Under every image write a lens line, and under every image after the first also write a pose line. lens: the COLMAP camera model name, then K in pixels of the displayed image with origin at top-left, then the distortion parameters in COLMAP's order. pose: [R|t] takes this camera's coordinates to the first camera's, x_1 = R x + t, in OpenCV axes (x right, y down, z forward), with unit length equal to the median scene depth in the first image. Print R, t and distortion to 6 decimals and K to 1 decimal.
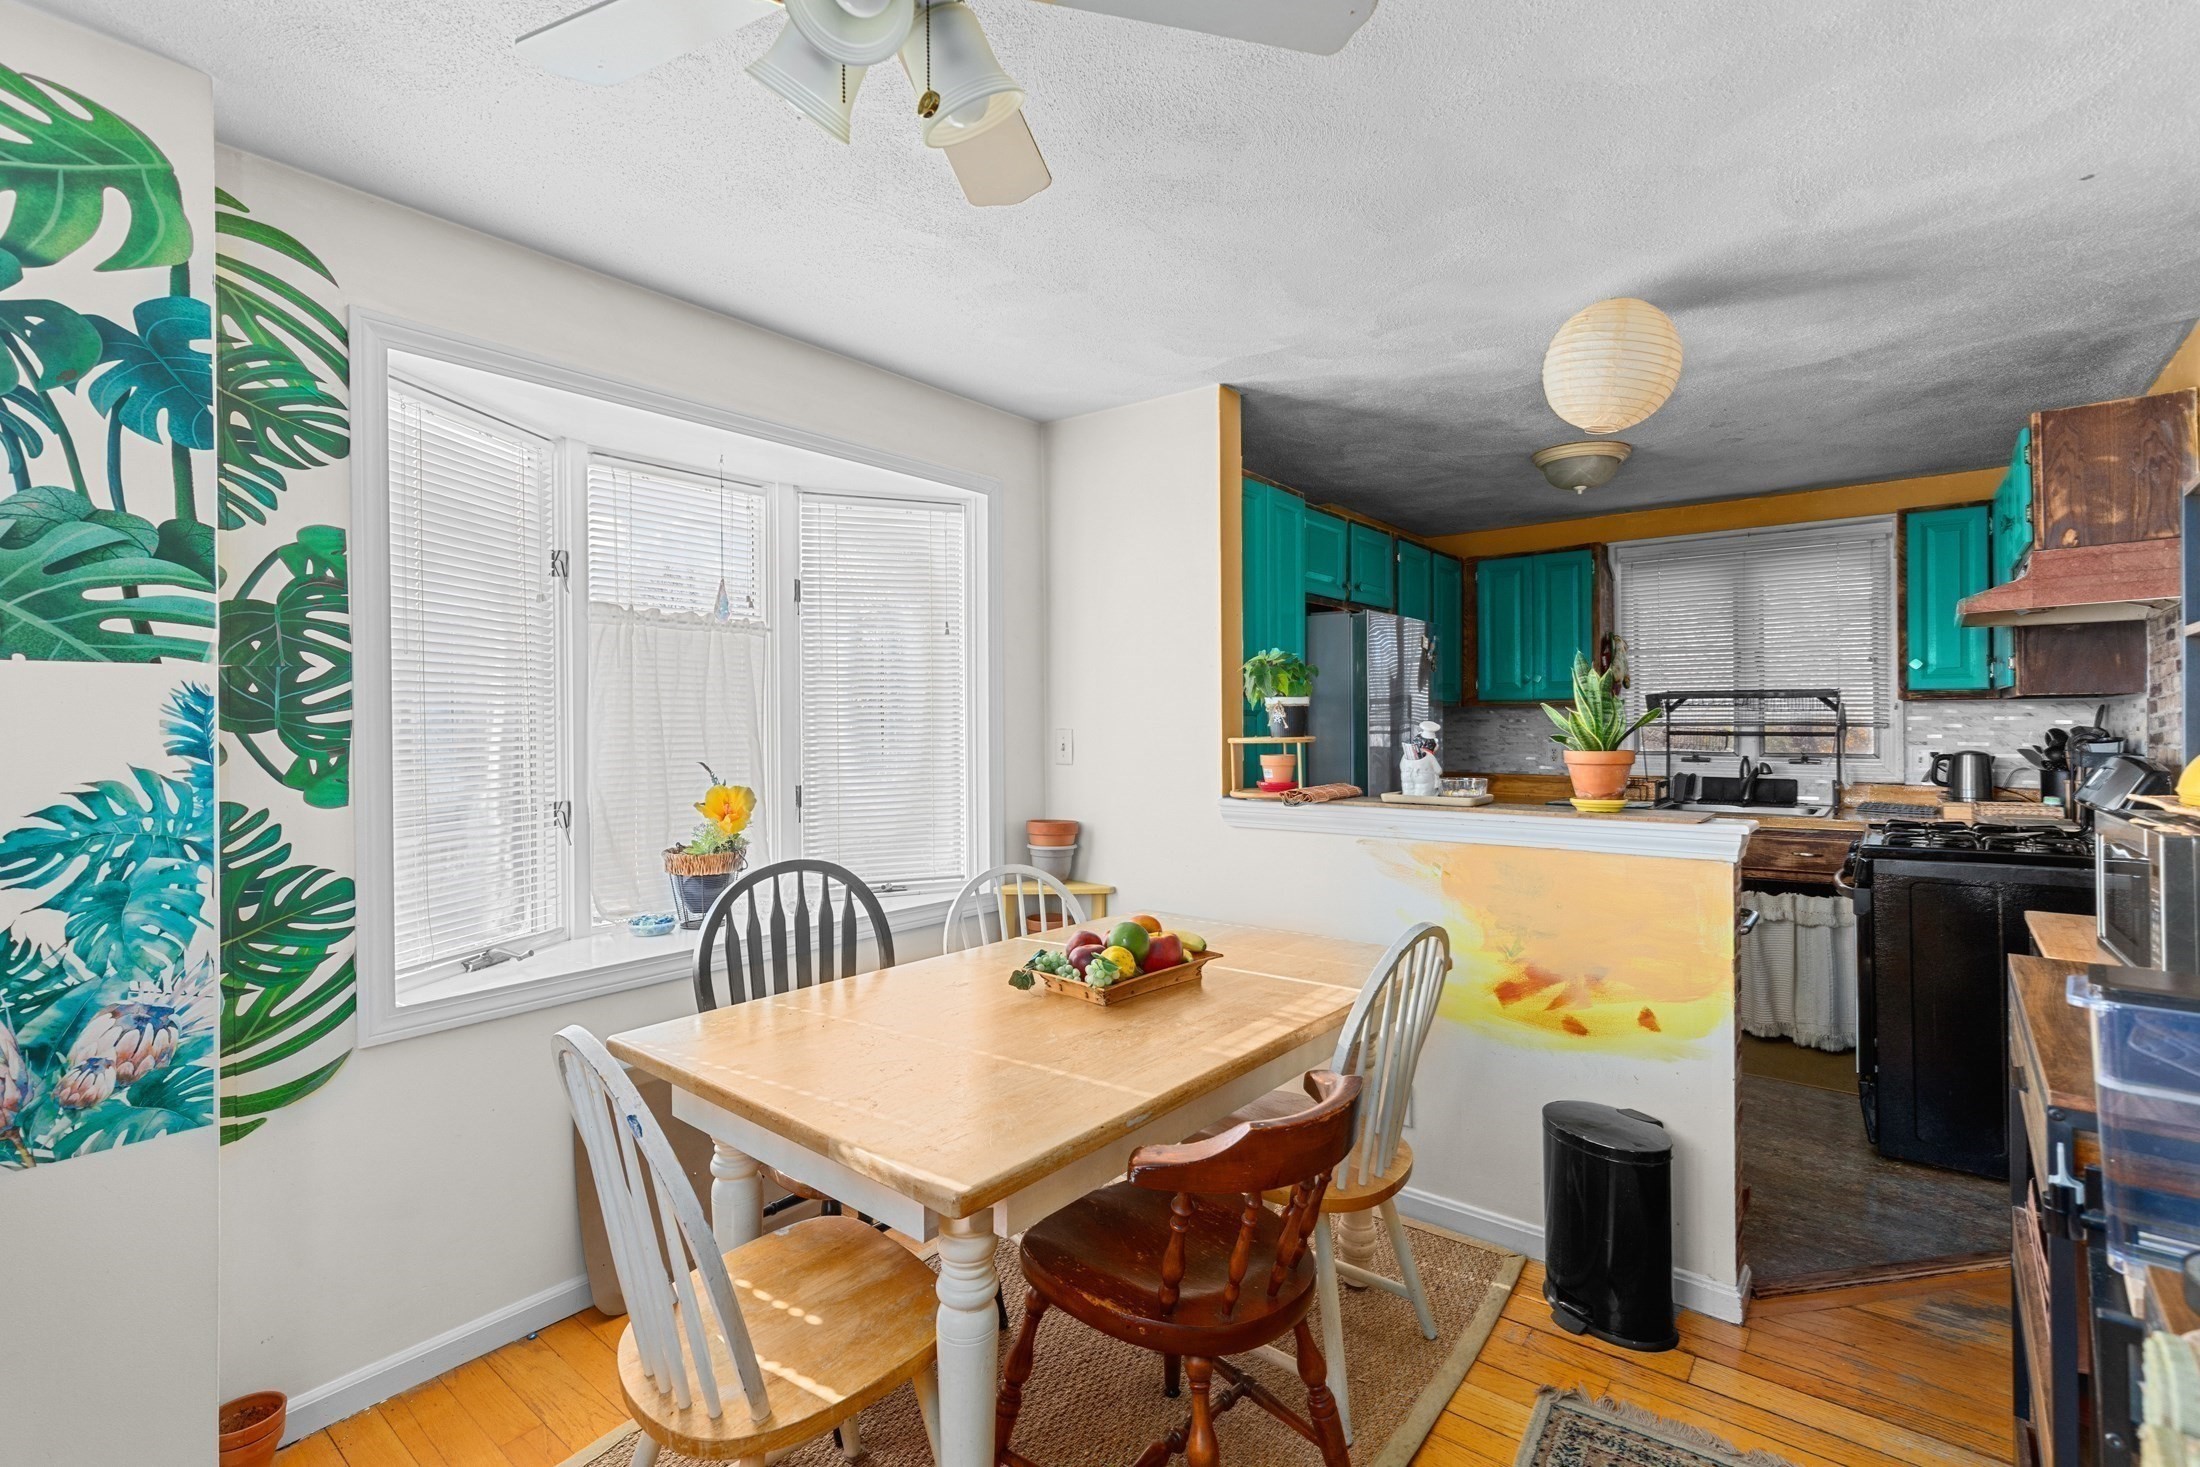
lens RADIAL K [[992.8, 0, 1112.9], [0, 992.8, 720.2], [0, 0, 1]] dist [0.010553, -0.002706]
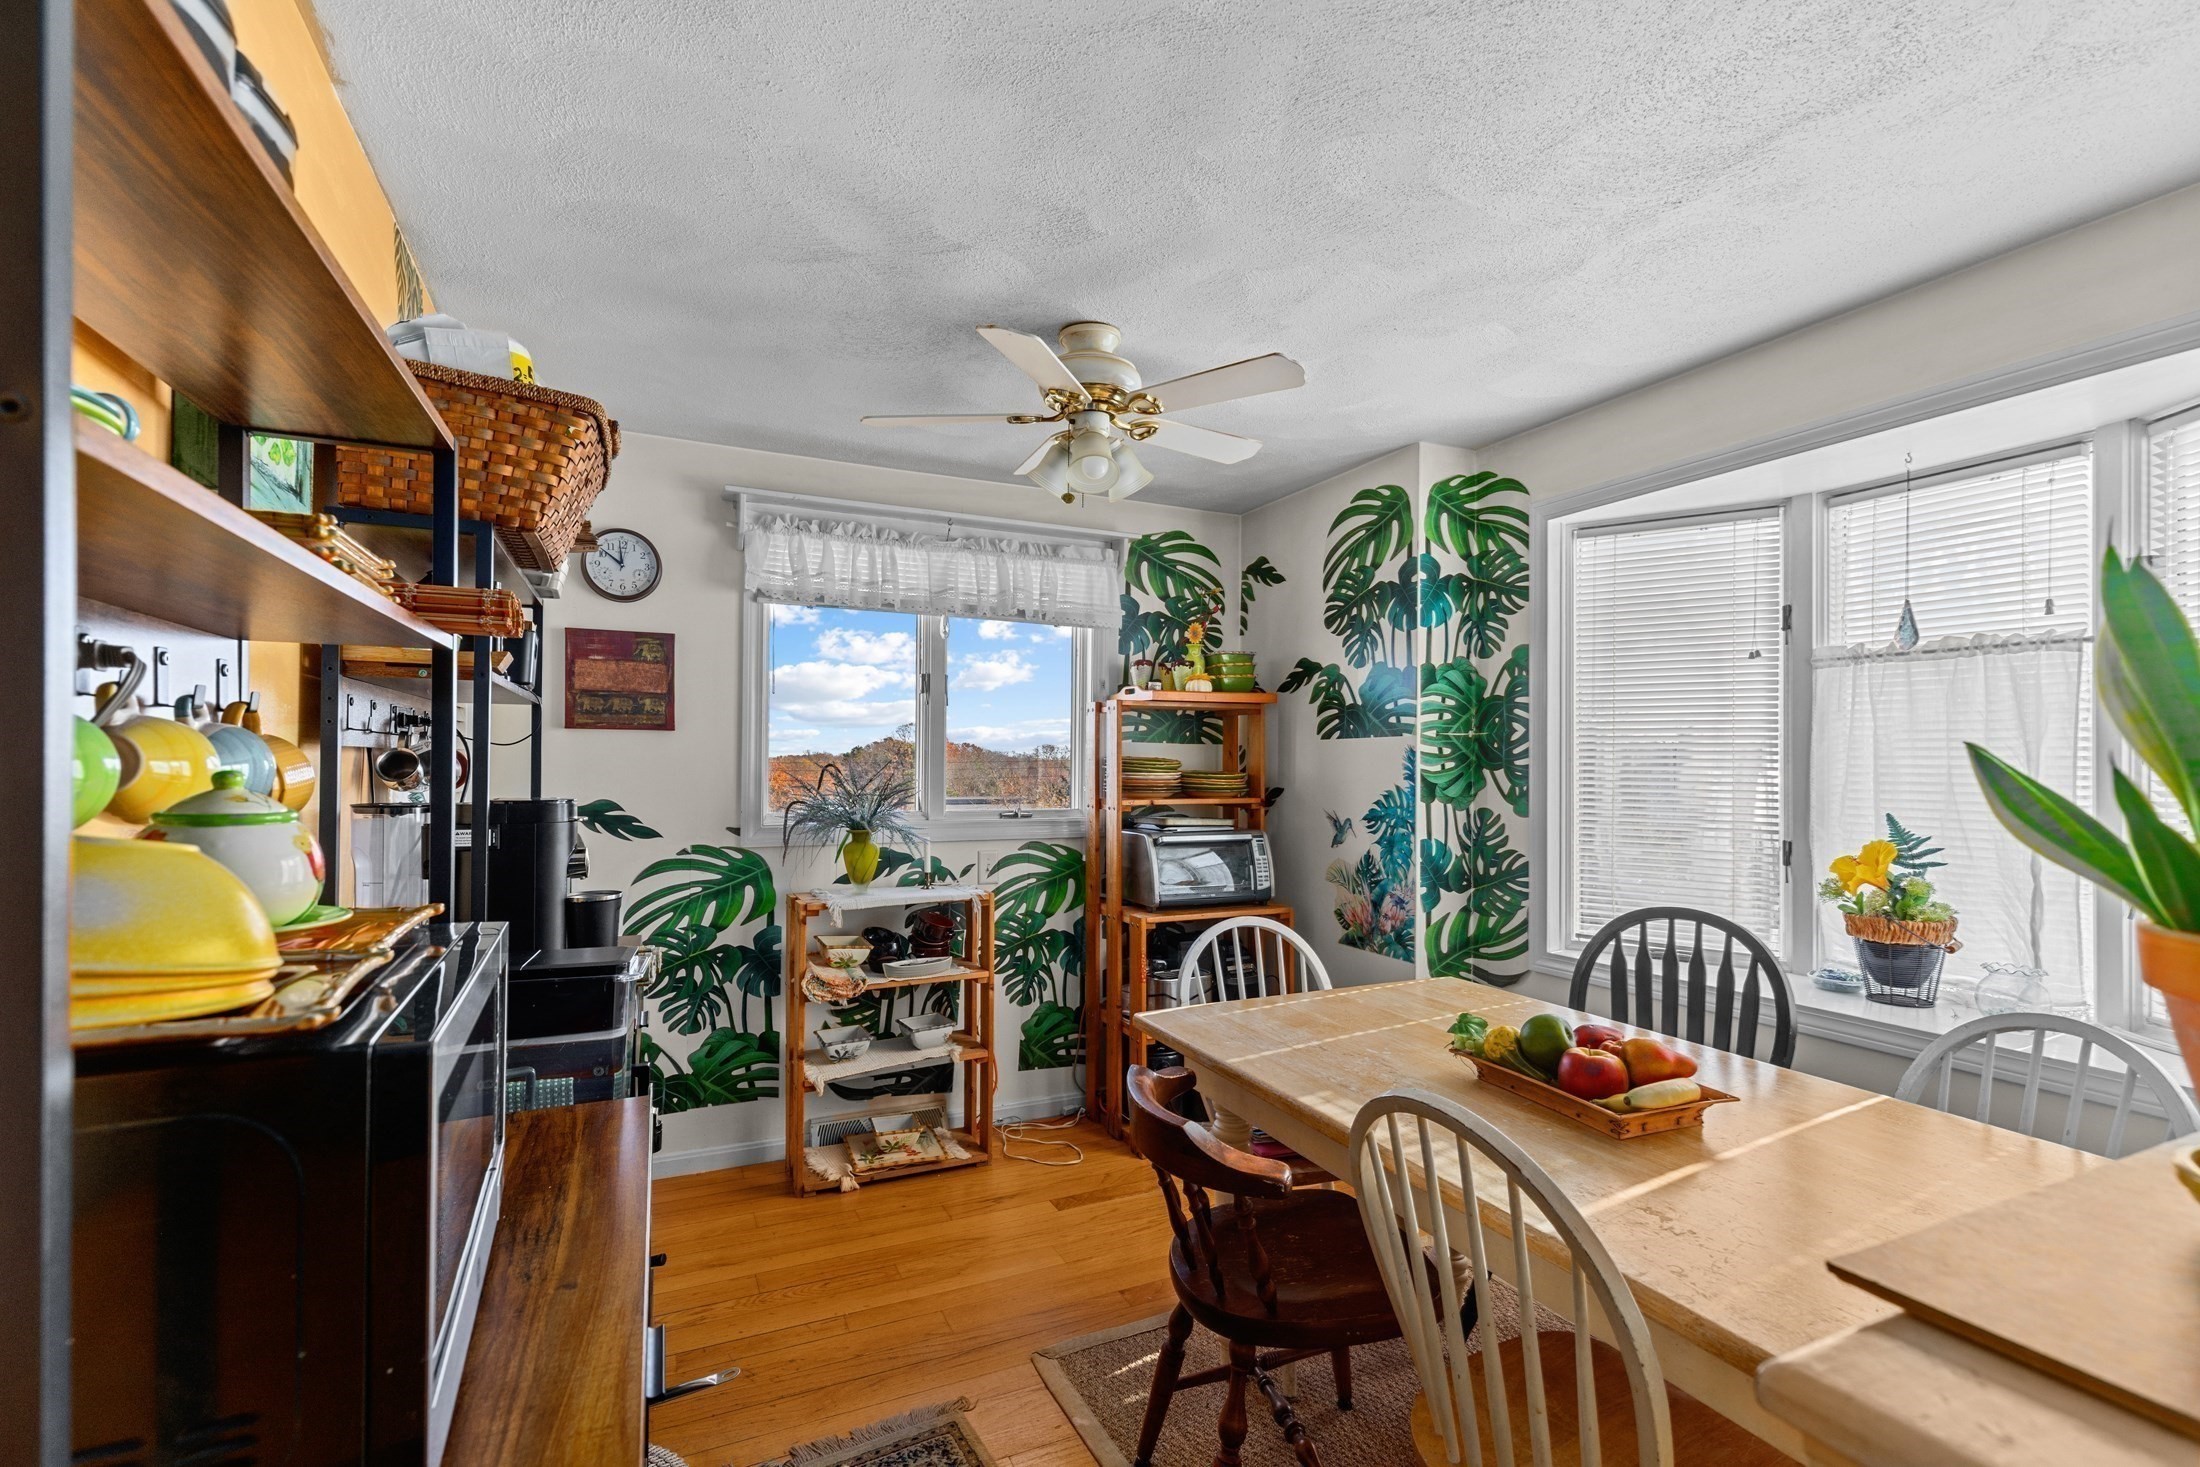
lens RADIAL K [[992.8, 0, 1099.3], [0, 992.8, 757.2], [0, 0, 1]] dist [0.010553, -0.002706]
pose [[-0.446640, -0.003033, -0.894709, 0.469422], [-0.003244, 0.999993, -0.001770, -0.002430], [0.894708, 0.002112, -0.446647, 0.529877]]
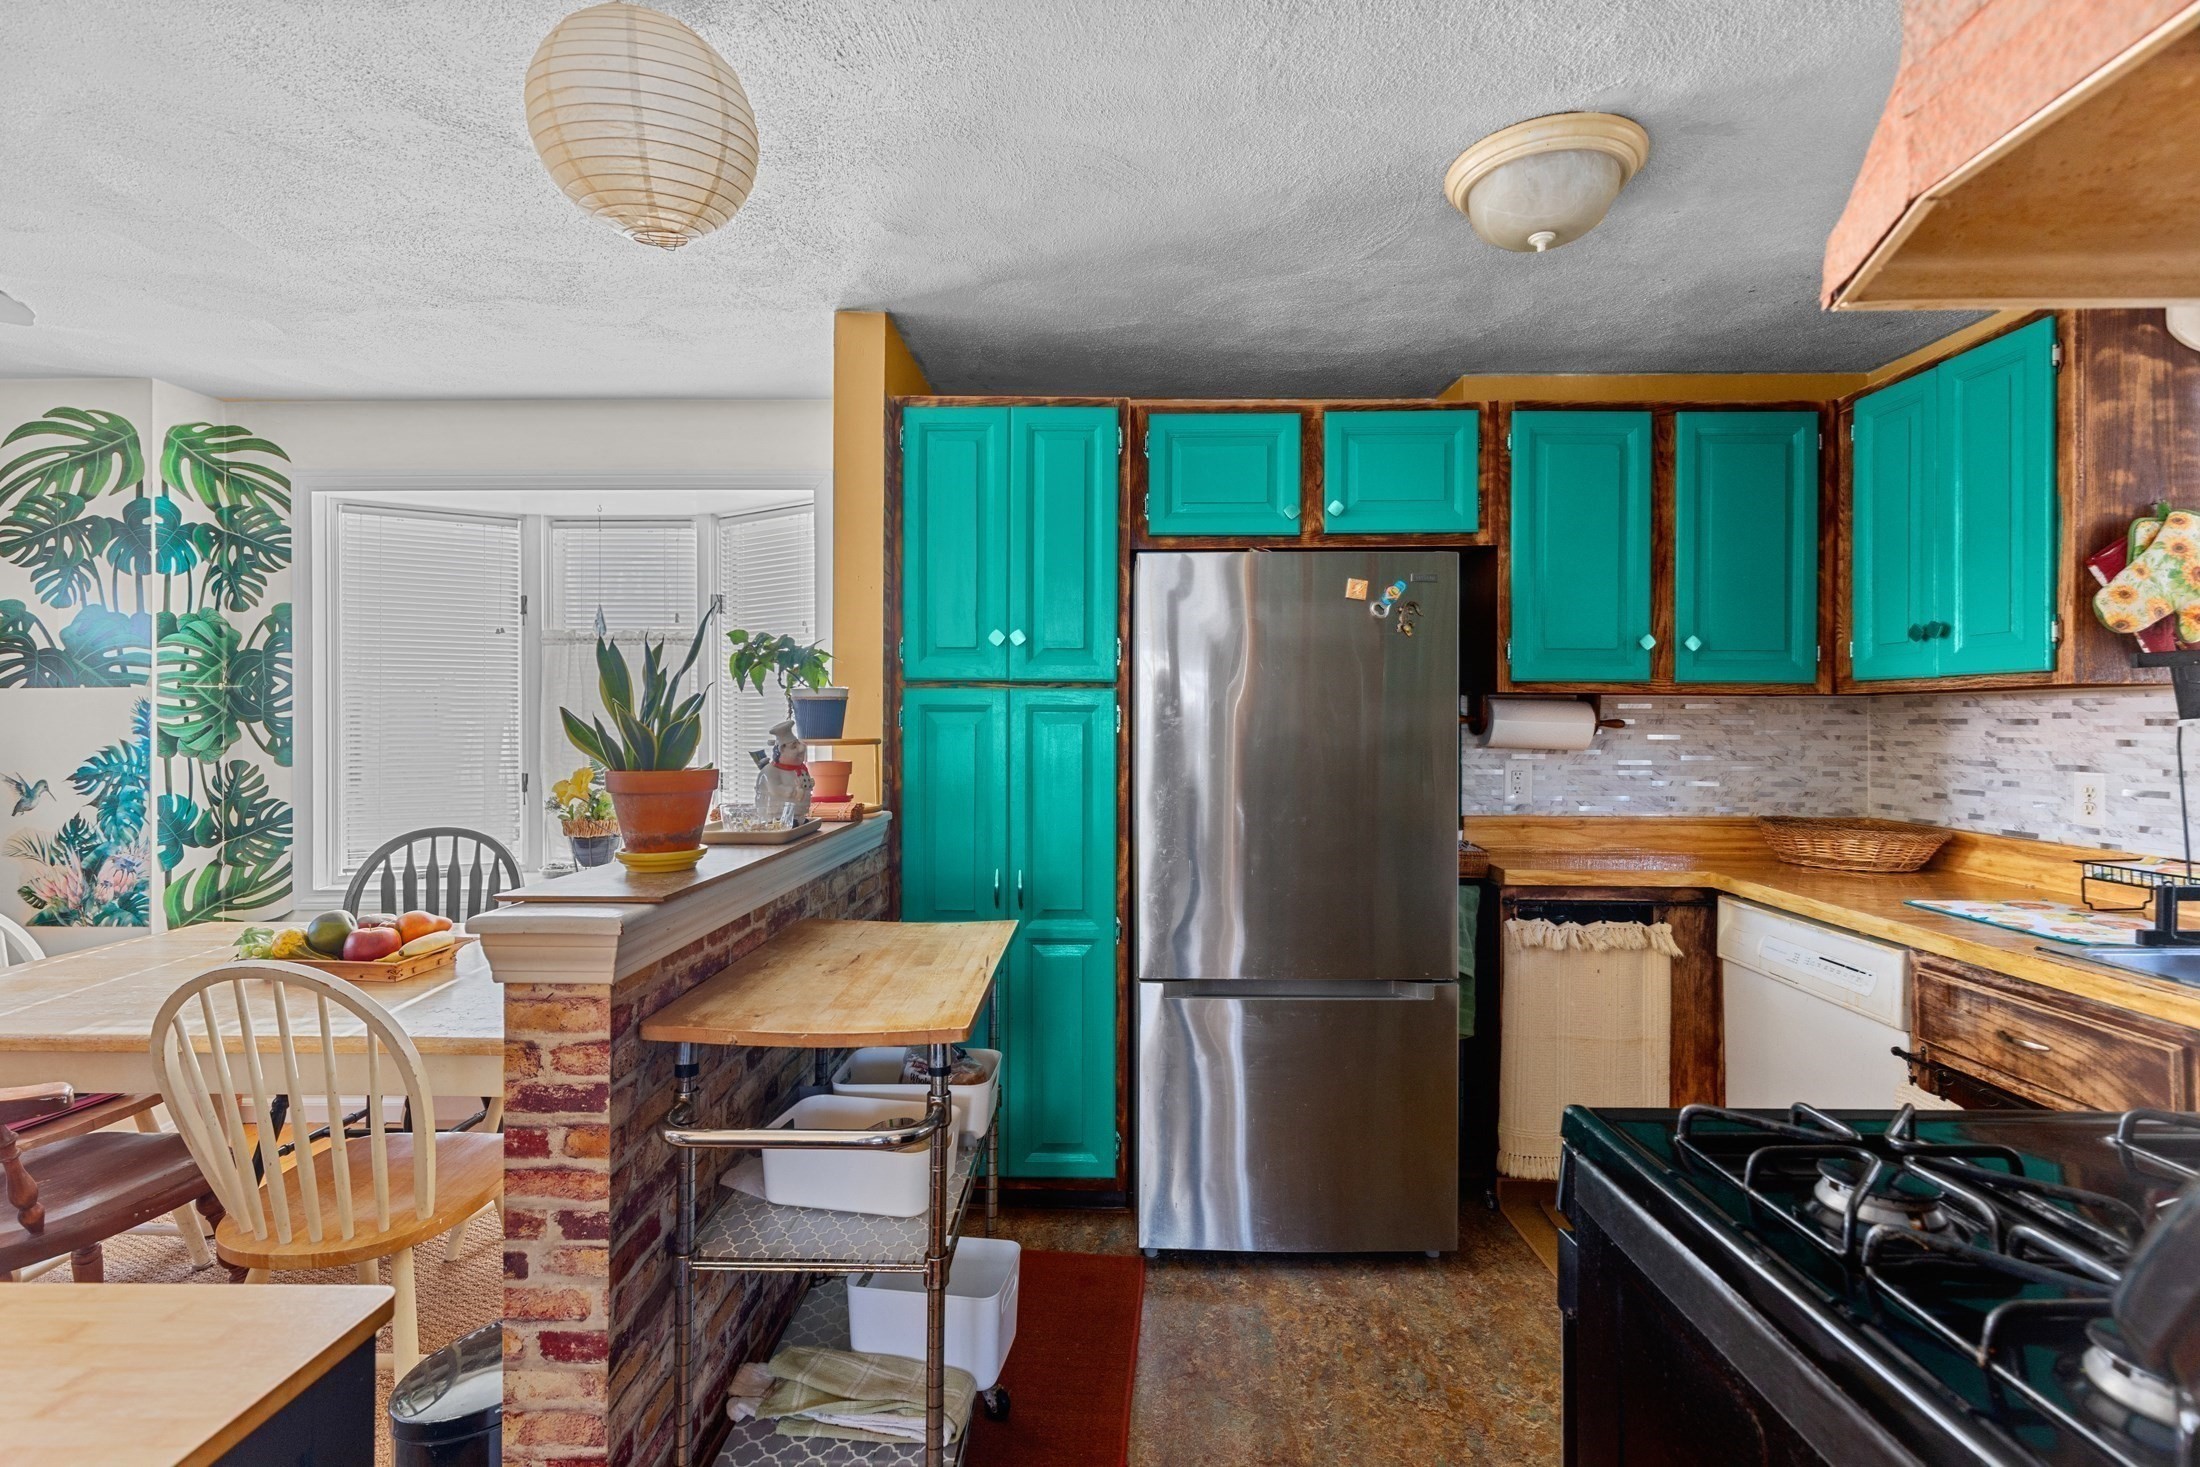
lens RADIAL K [[992.8, 0, 1108.4], [0, 992.8, 718.1], [0, 0, 1]] dist [0.010553, -0.002706]
pose [[0.608747, 0.005248, -0.793347, 0.692698], [-0.001824, 0.999985, 0.005215, -0.003609], [0.793362, -0.001728, 0.608747, 0.516050]]
